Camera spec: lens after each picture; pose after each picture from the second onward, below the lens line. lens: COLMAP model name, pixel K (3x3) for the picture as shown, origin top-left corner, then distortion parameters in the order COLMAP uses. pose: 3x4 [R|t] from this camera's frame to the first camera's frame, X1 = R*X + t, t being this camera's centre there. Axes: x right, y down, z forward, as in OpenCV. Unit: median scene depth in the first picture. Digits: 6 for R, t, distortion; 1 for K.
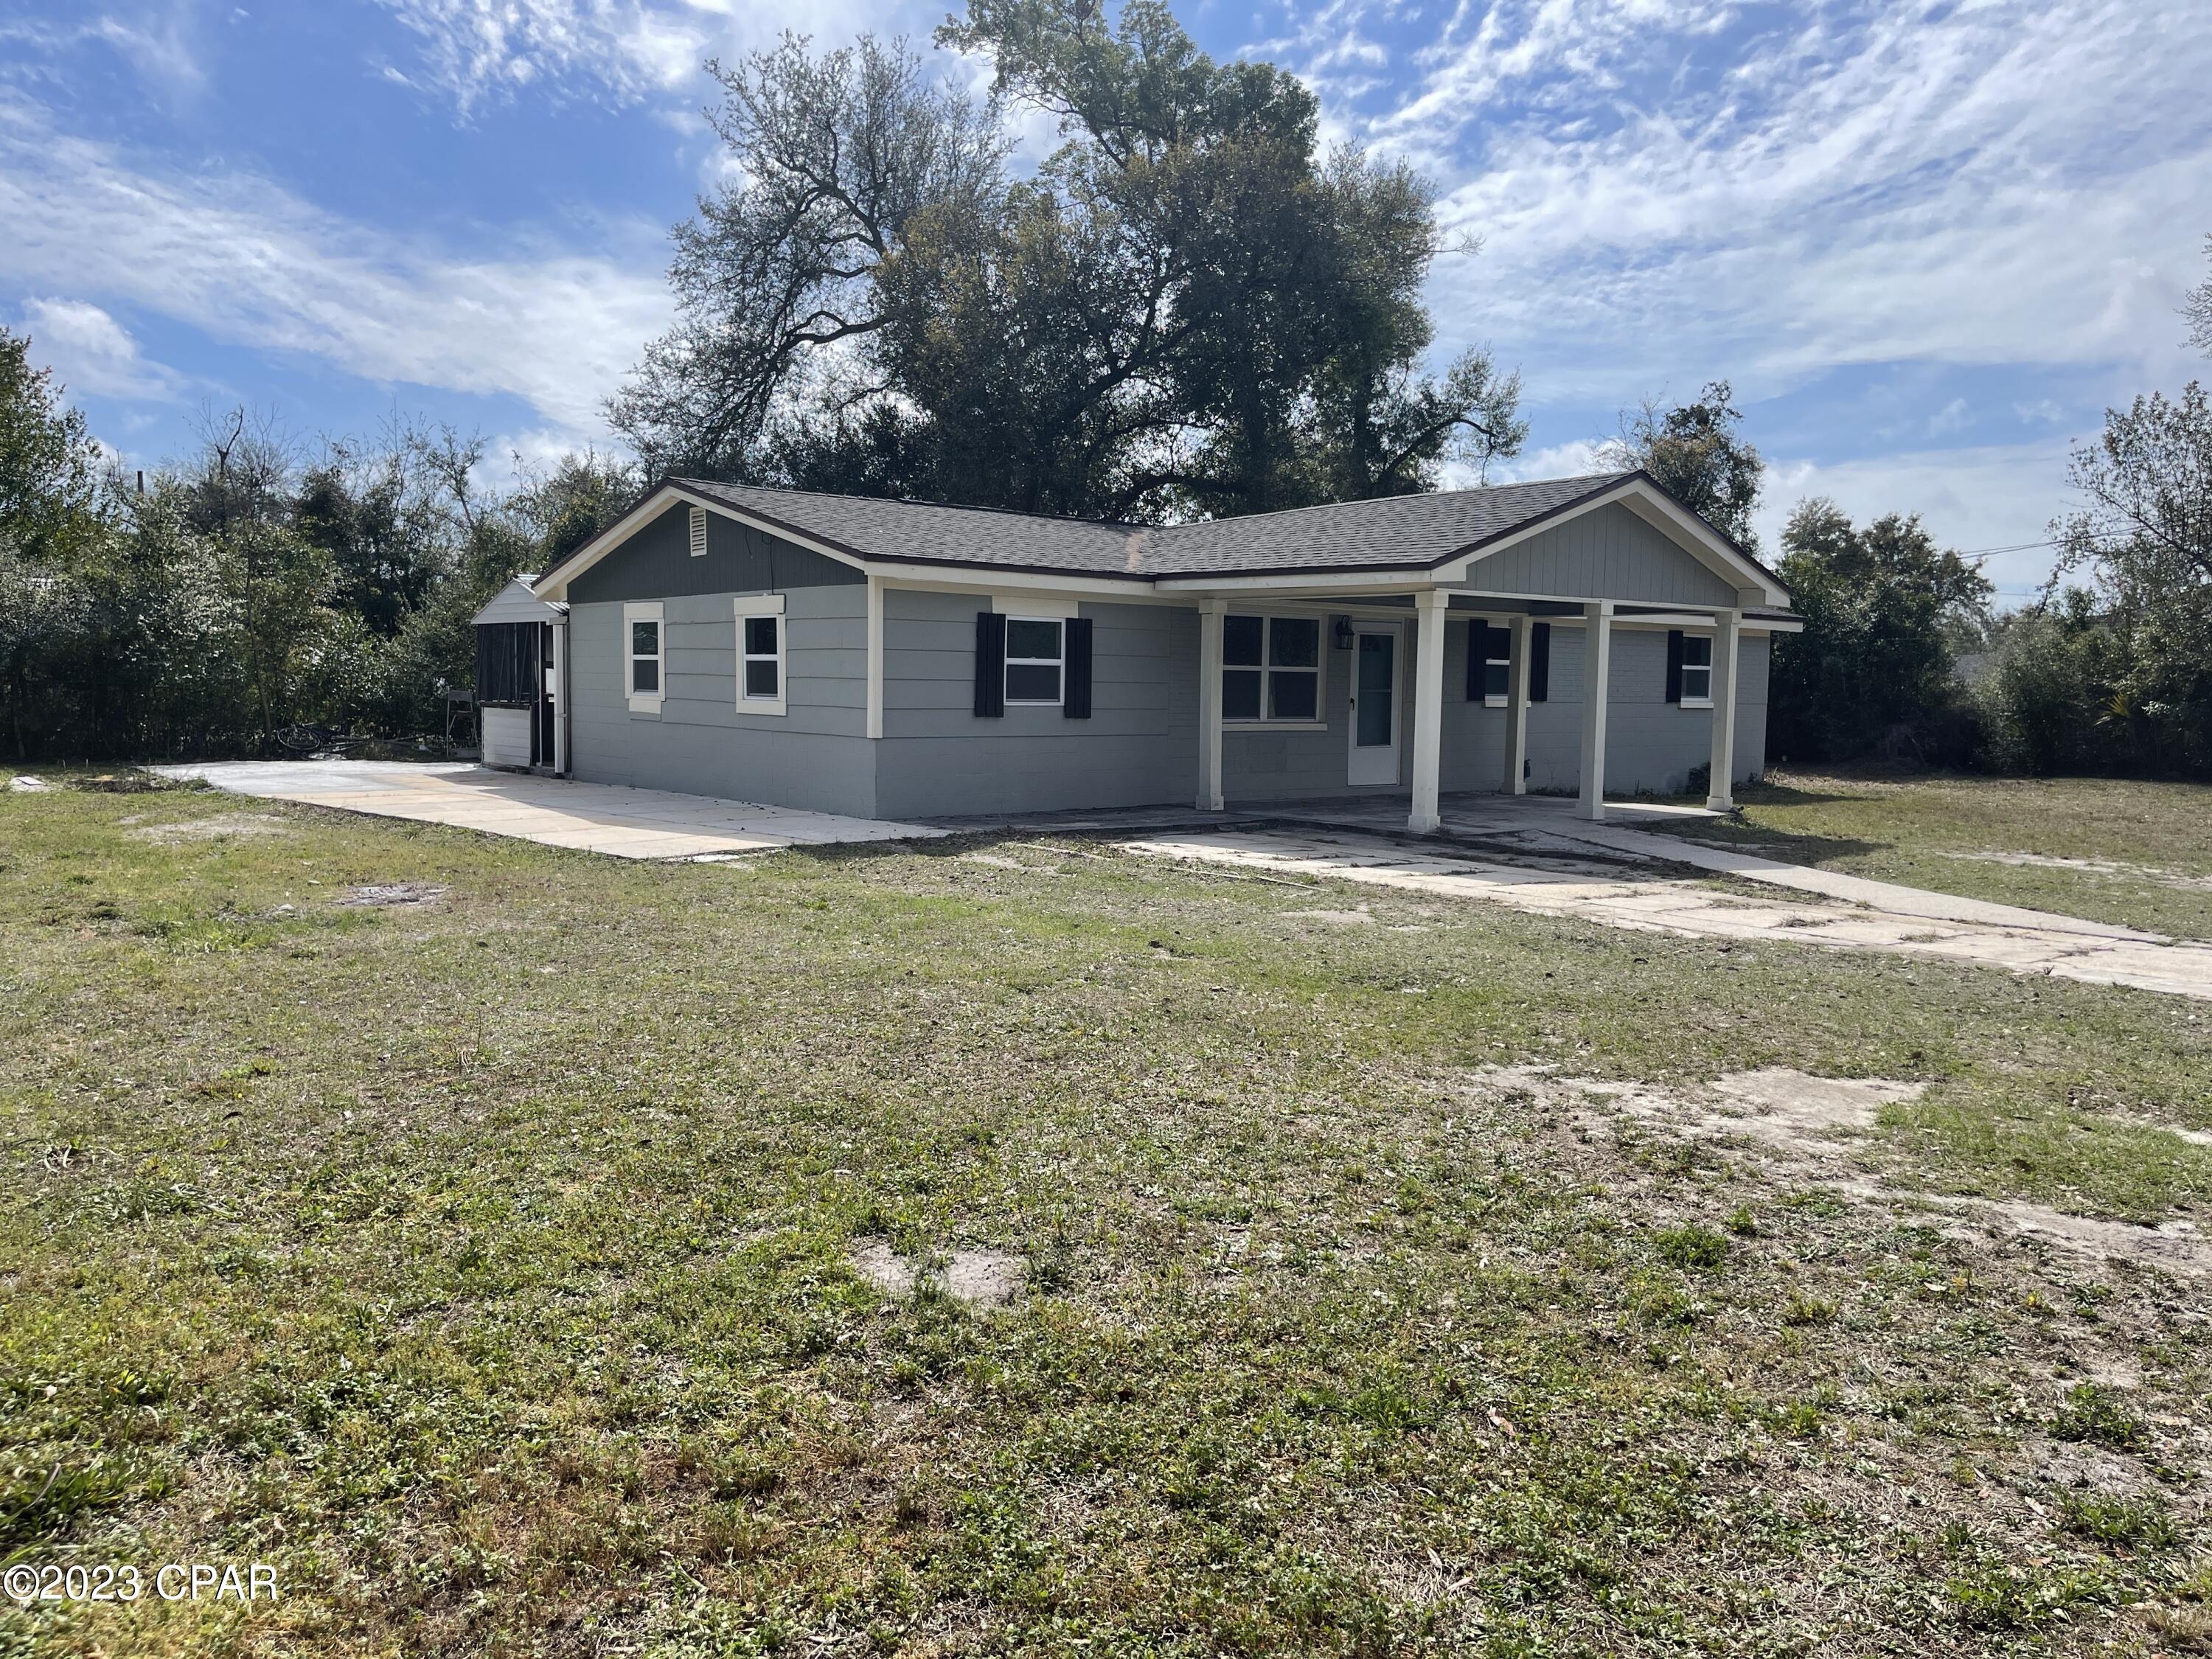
lens RADIAL K [[1713.1, 0, 1106.0], [0, 1713.1, 829.5], [0, 0, 1]] dist [-0.084550, 0.000337]
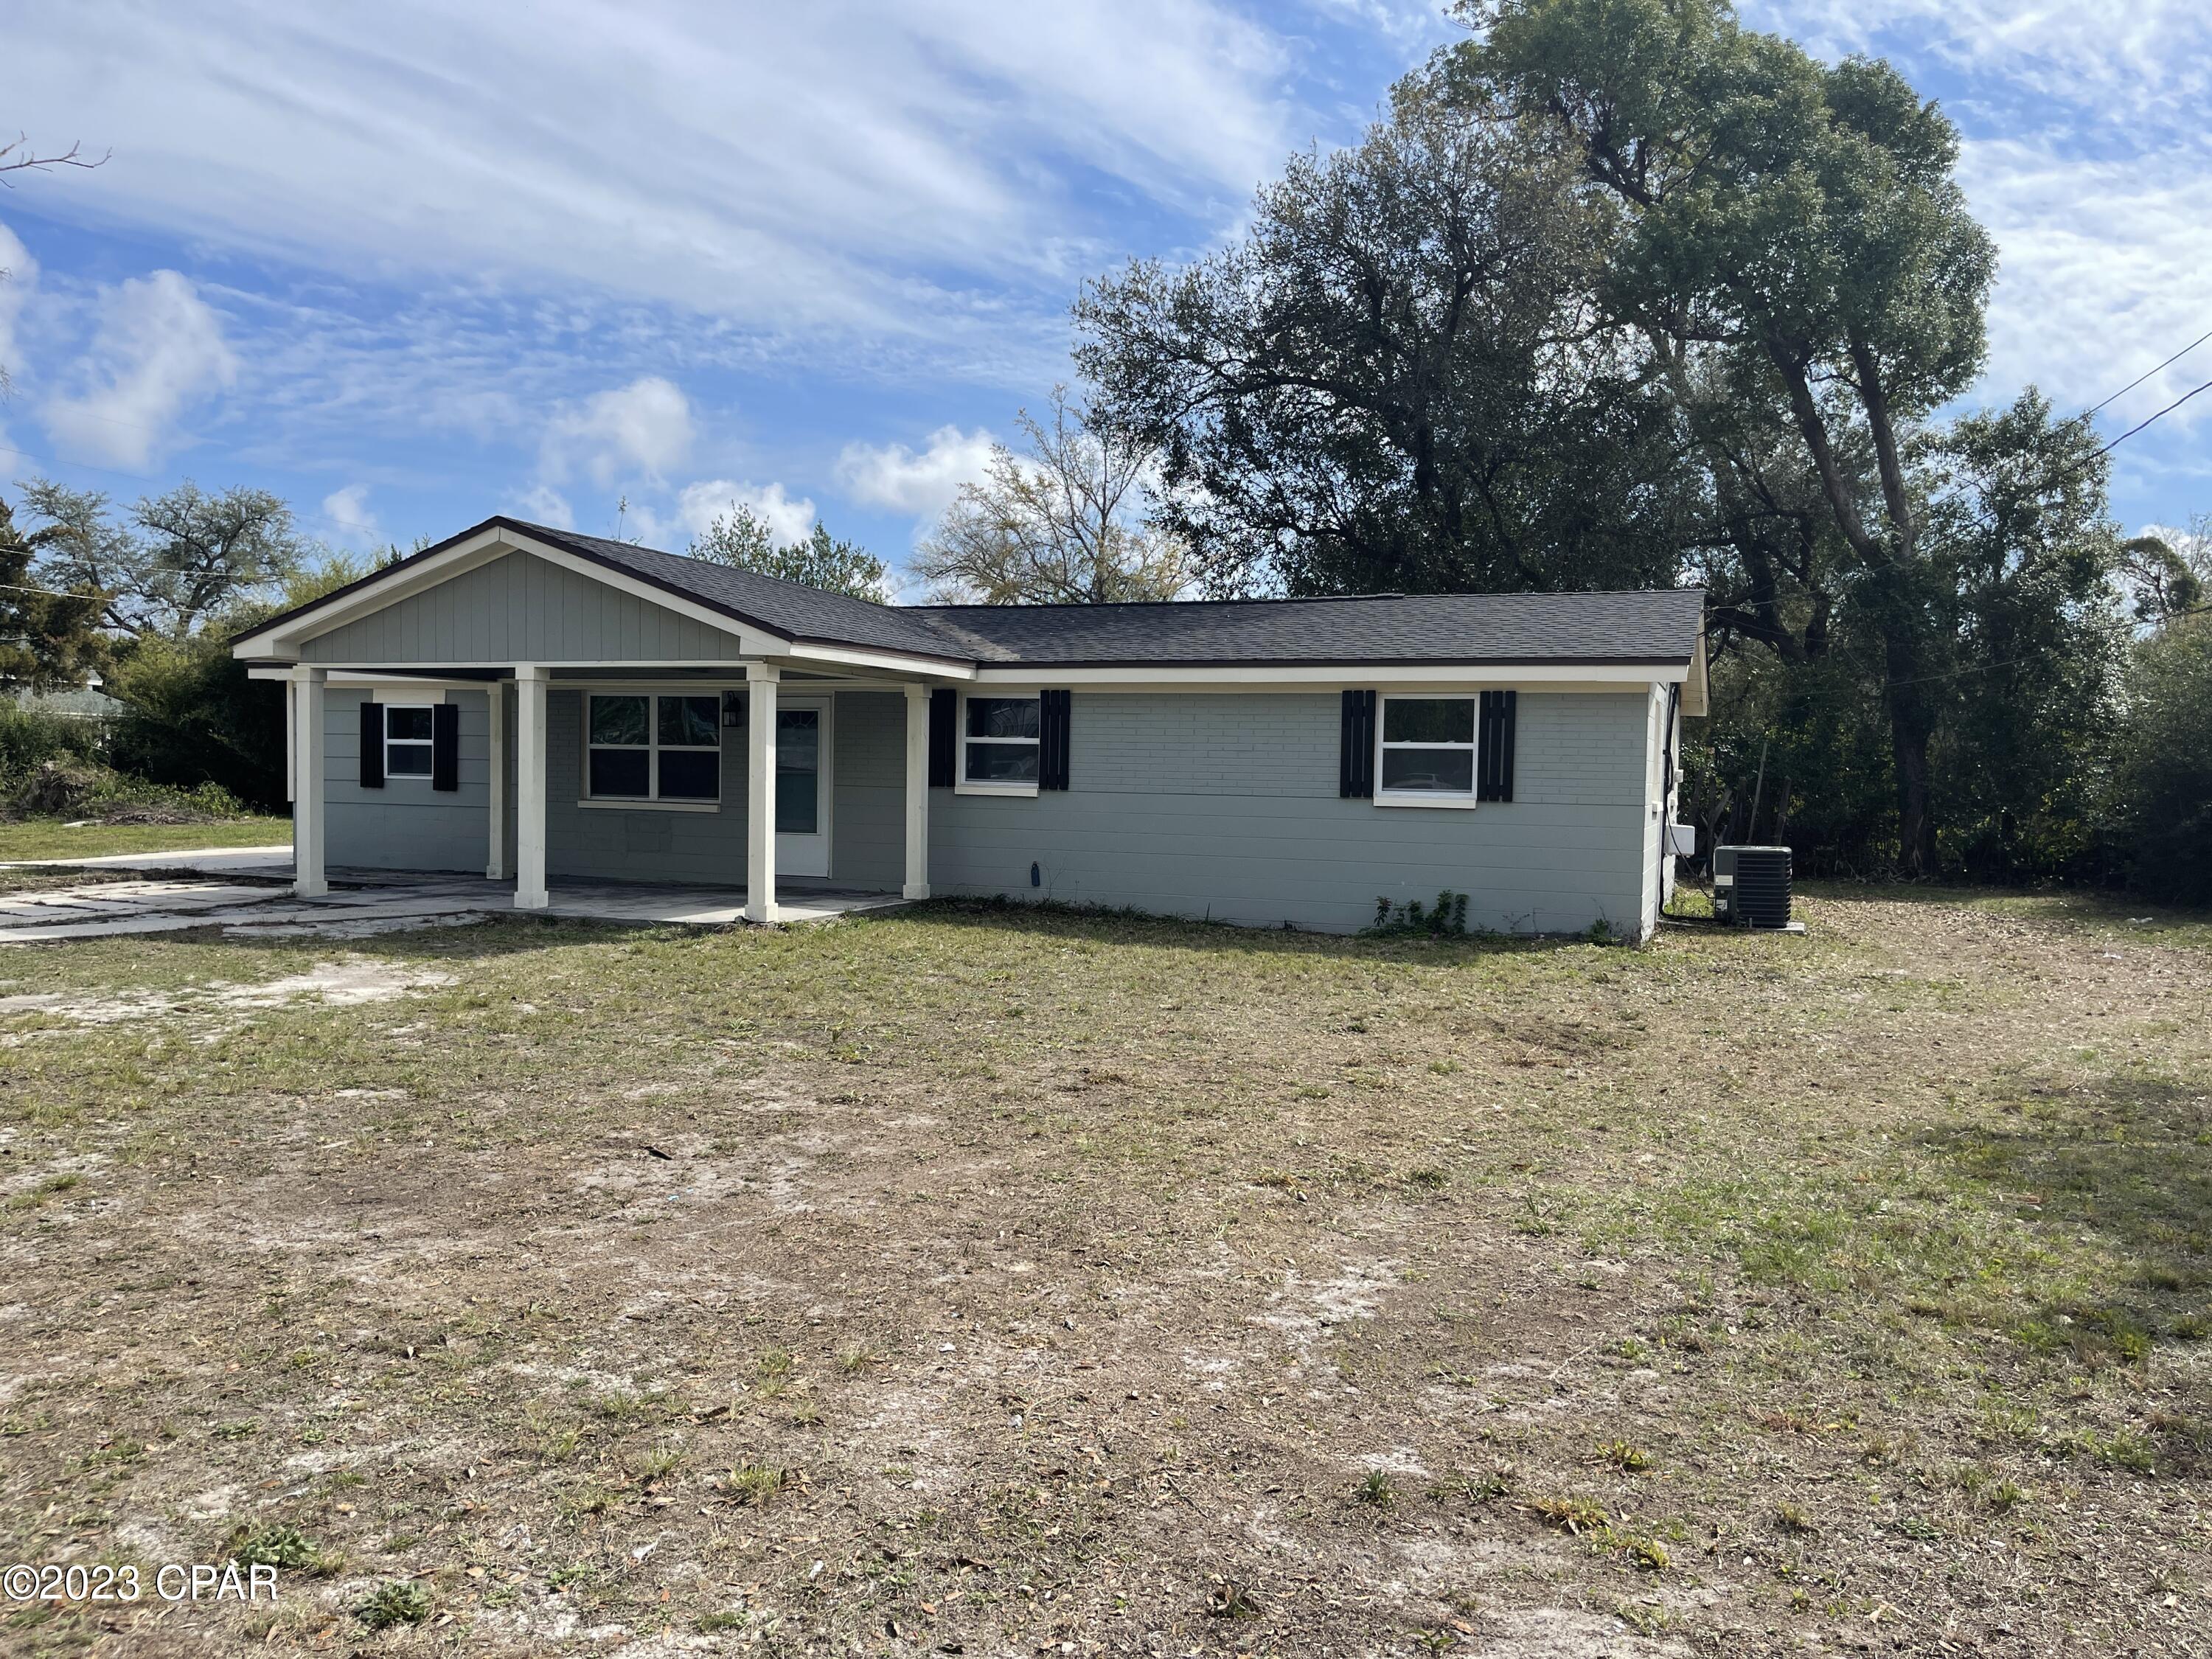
lens RADIAL K [[1646.6, 0, 1106.0], [0, 1646.6, 829.5], [0, 0, 1]] dist [-0.004666, -0.001561]
pose [[0.545800, 0.036325, -0.837127, 1.043705], [-0.084011, 0.996398, -0.011538, -0.057900], [0.833693, 0.076625, 0.546886, 0.698588]]
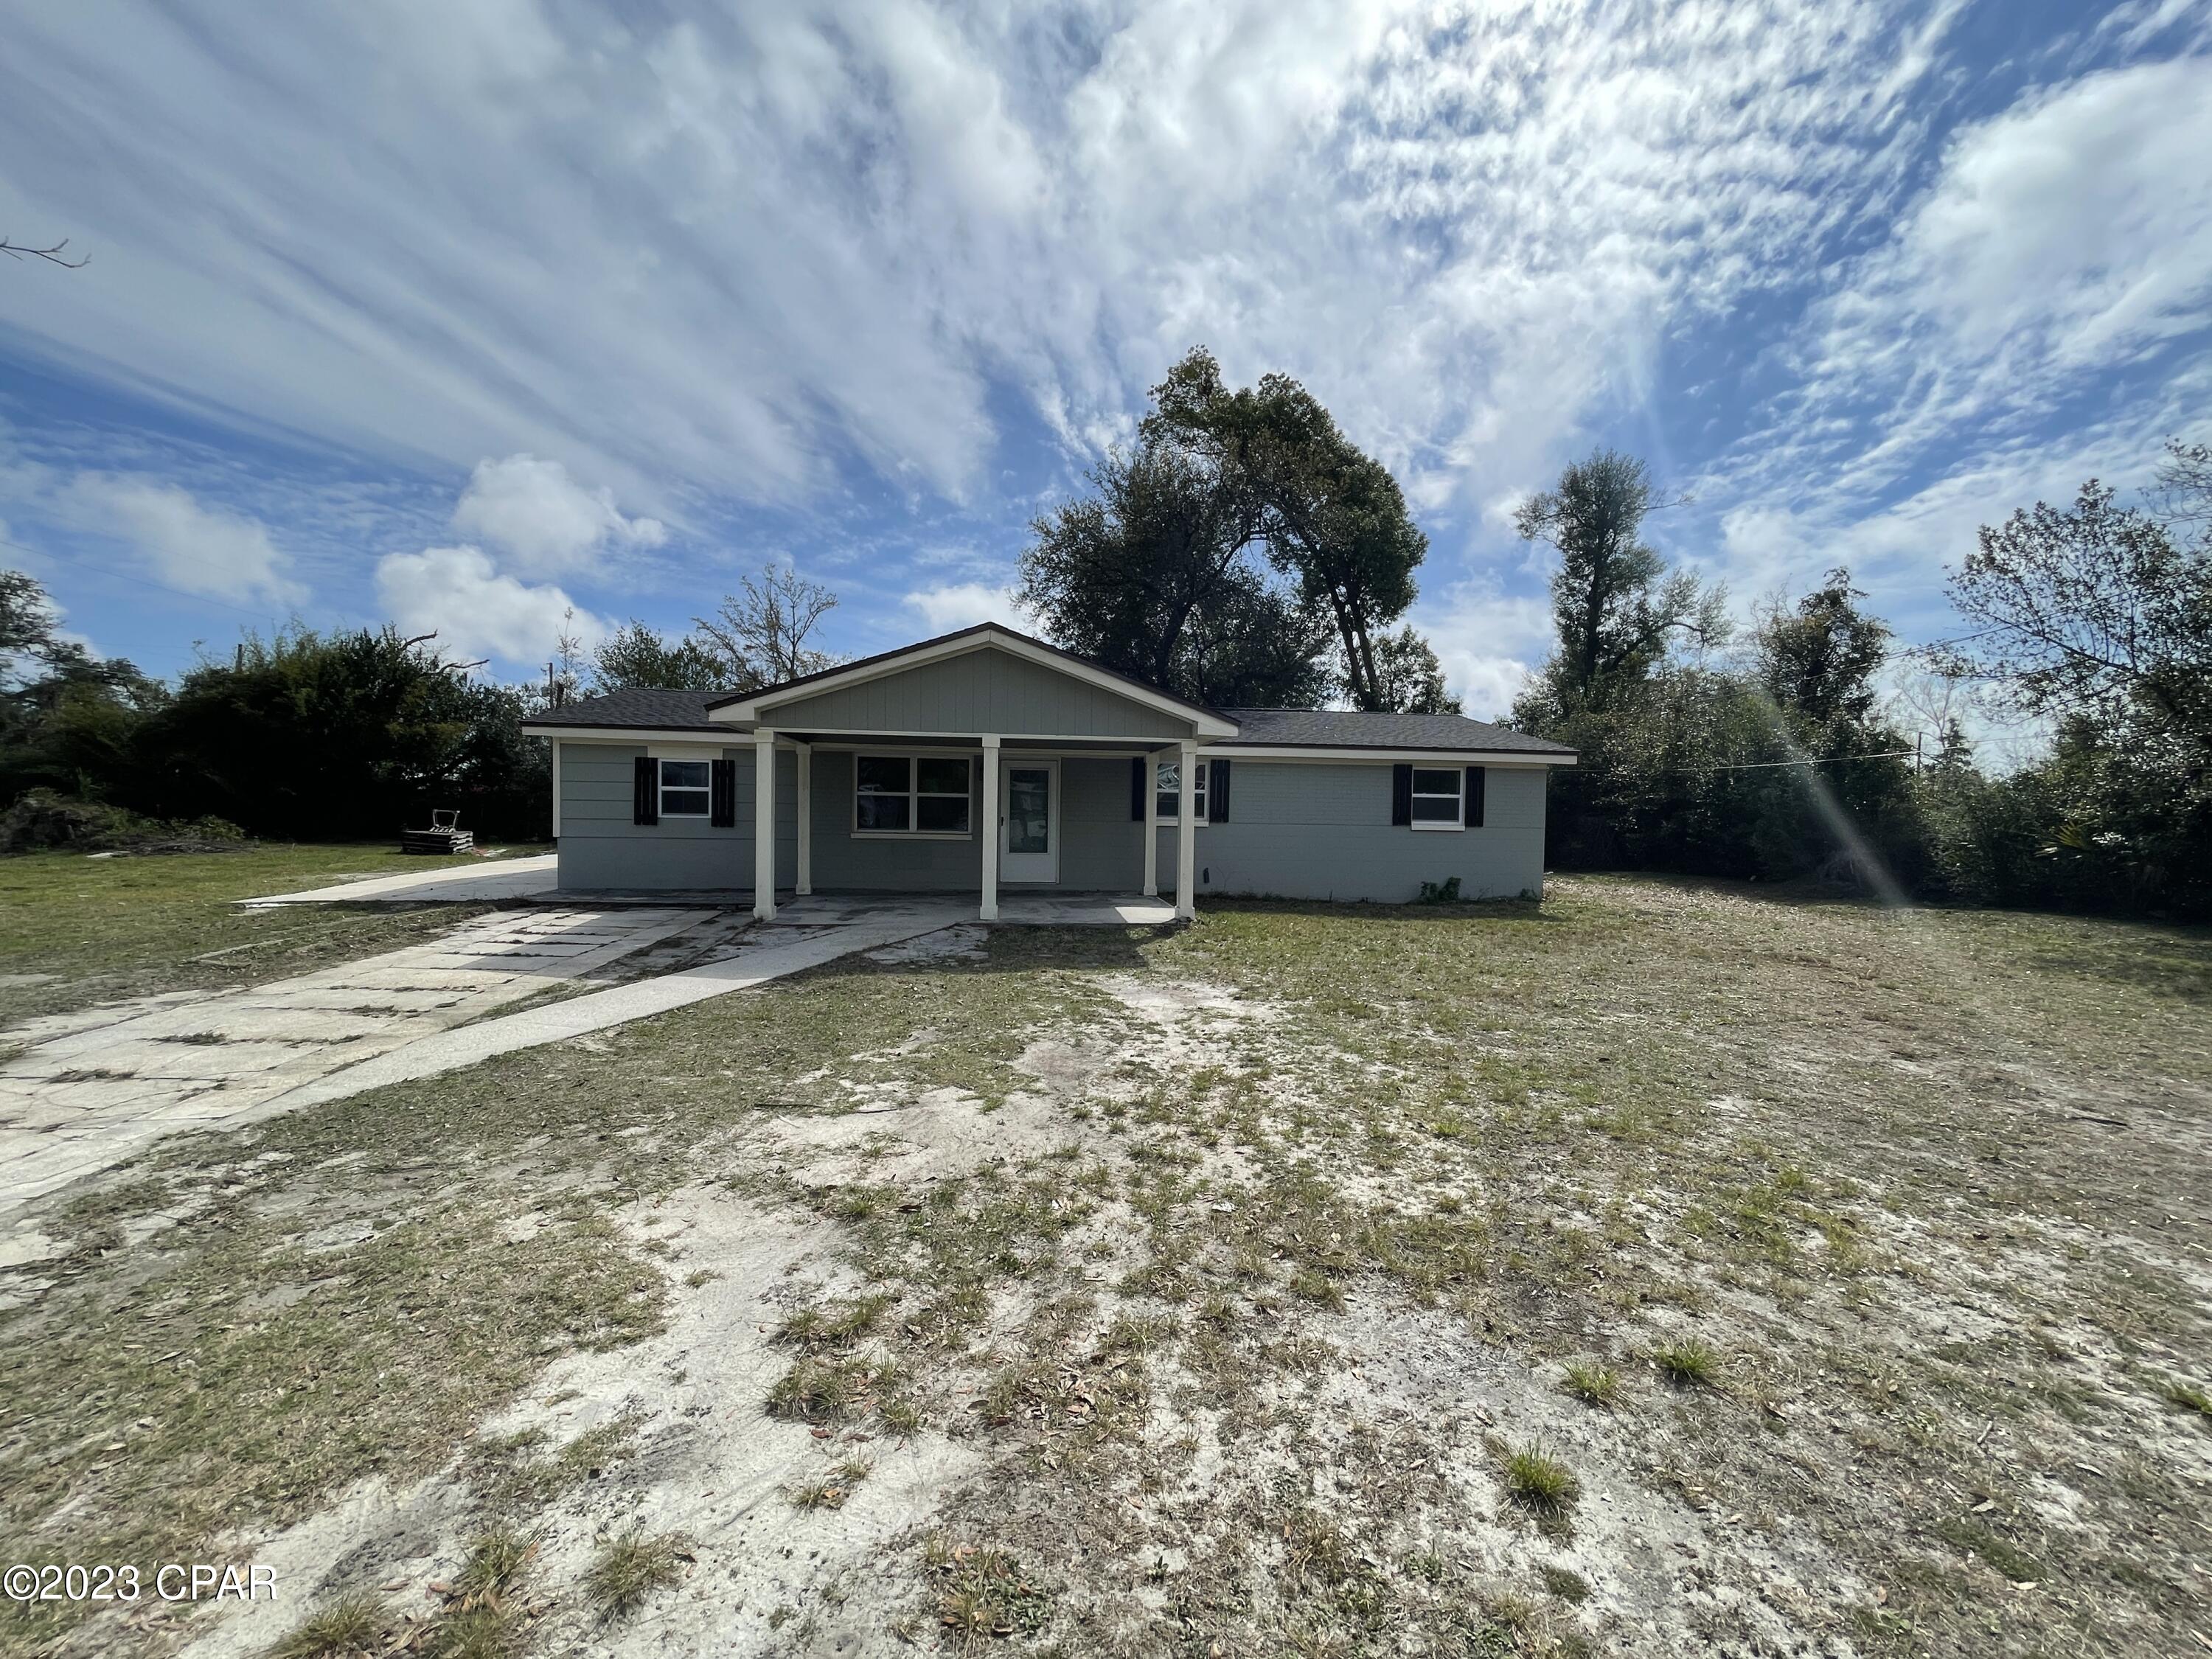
lens RADIAL K [[879.8, 0, 1106.0], [0, 879.8, 829.5], [0, 0, 1]] dist [-0.002473, -0.000674]
pose [[0.858385, 0.025073, -0.512393, 0.605455], [-0.053920, 0.997682, -0.041510, -0.044285], [0.510165, 0.063260, 0.857747, 0.464663]]
